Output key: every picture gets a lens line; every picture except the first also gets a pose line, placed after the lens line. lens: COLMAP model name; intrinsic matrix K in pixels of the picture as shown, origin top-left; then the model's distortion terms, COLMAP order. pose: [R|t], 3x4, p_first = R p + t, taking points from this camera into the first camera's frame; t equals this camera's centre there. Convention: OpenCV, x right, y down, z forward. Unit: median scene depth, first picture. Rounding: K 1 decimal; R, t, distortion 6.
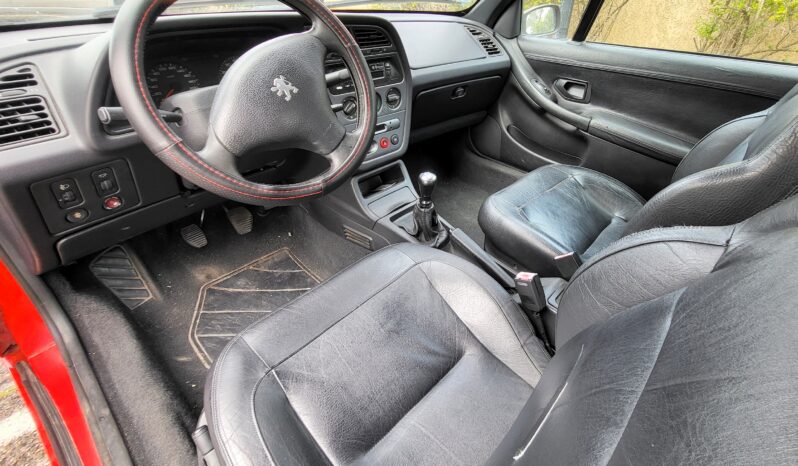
lens RADIAL K [[361.2, 0, 456.4], [0, 361.2, 218.5], [0, 0, 1]] dist [0.000288, -0.000896]
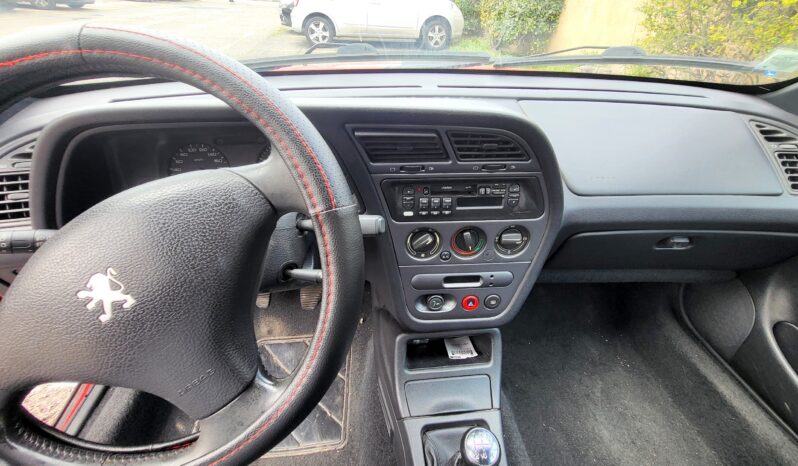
lens RADIAL K [[328.3, 0, 423.6], [0, 328.3, 213.4], [0, 0, 1]] dist [0.002644, 0.000105]
pose [[0.724360, 0.352528, -0.592475, 0.012764], [-0.370849, 0.923696, 0.096208, -0.374038], [0.581183, 0.150030, 0.799824, 0.513602]]
